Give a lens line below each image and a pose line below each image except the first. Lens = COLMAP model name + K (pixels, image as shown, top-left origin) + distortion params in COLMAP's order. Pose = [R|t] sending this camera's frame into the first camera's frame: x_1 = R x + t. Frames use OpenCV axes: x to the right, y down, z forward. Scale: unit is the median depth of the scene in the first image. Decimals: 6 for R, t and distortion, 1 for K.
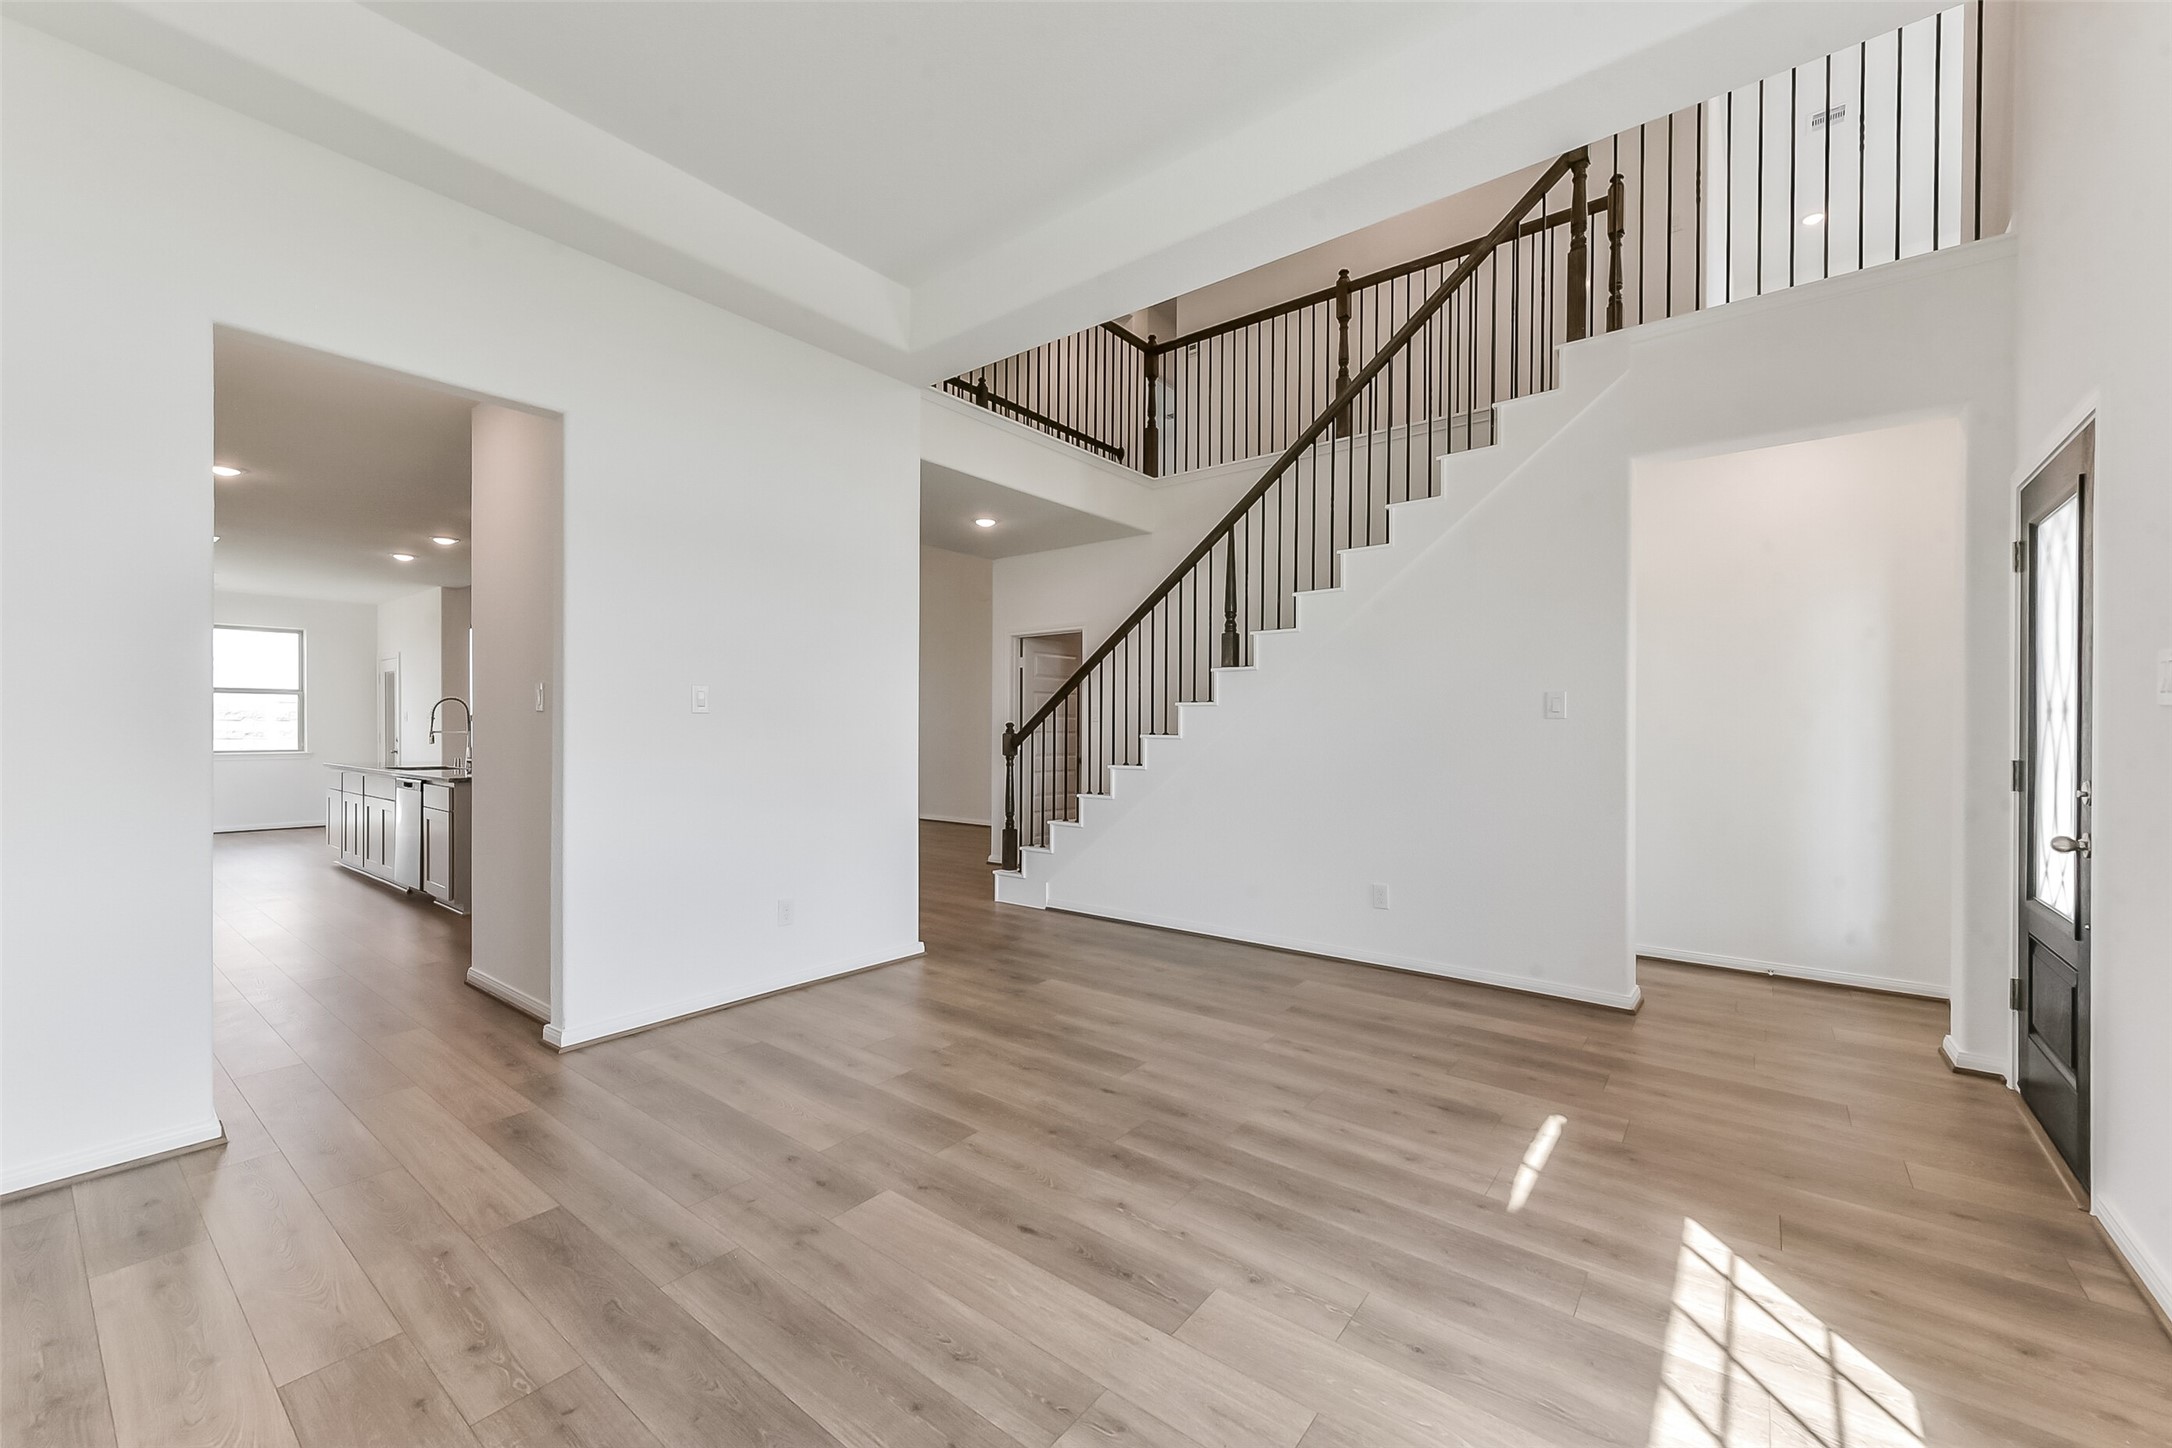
lens RADIAL K [[846.1, 0, 1102.6], [0, 846.1, 734.2], [0, 0, 1]] dist [0.001174, -0.000318]
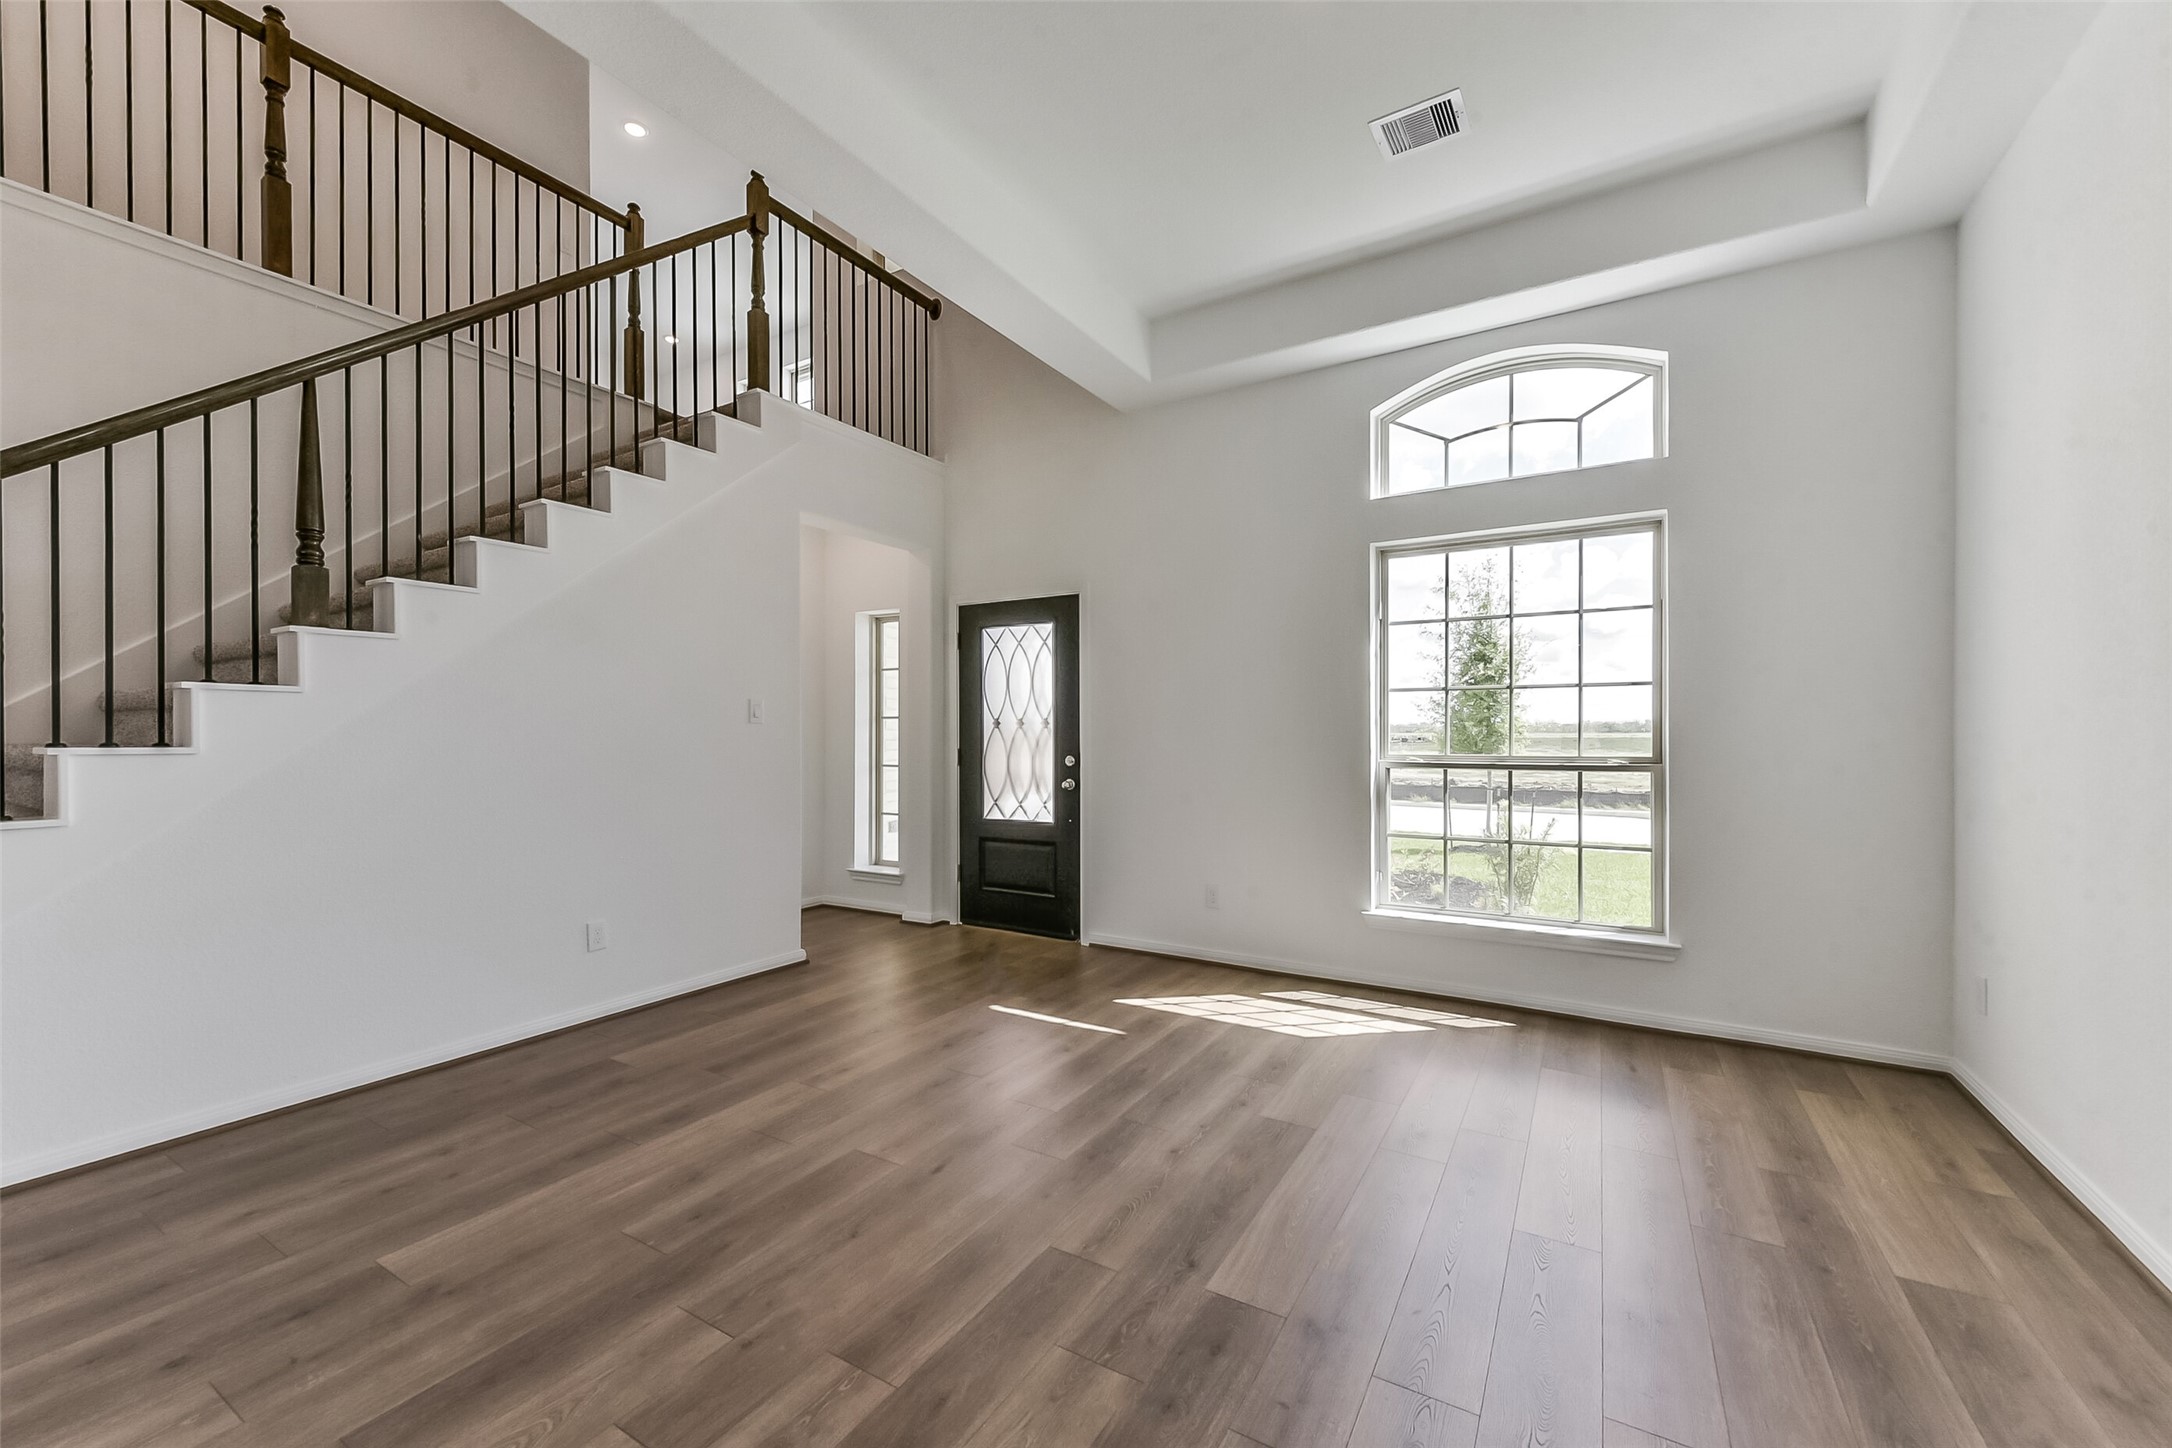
lens RADIAL K [[846.1, 0, 1088.0], [0, 846.1, 729.7], [0, 0, 1]] dist [0.001174, -0.000318]
pose [[-0.107796, -0.000681, 0.994173, -0.690292], [0.006266, 0.999979, 0.001364, -0.009004], [-0.994153, 0.006377, -0.107790, 0.775782]]
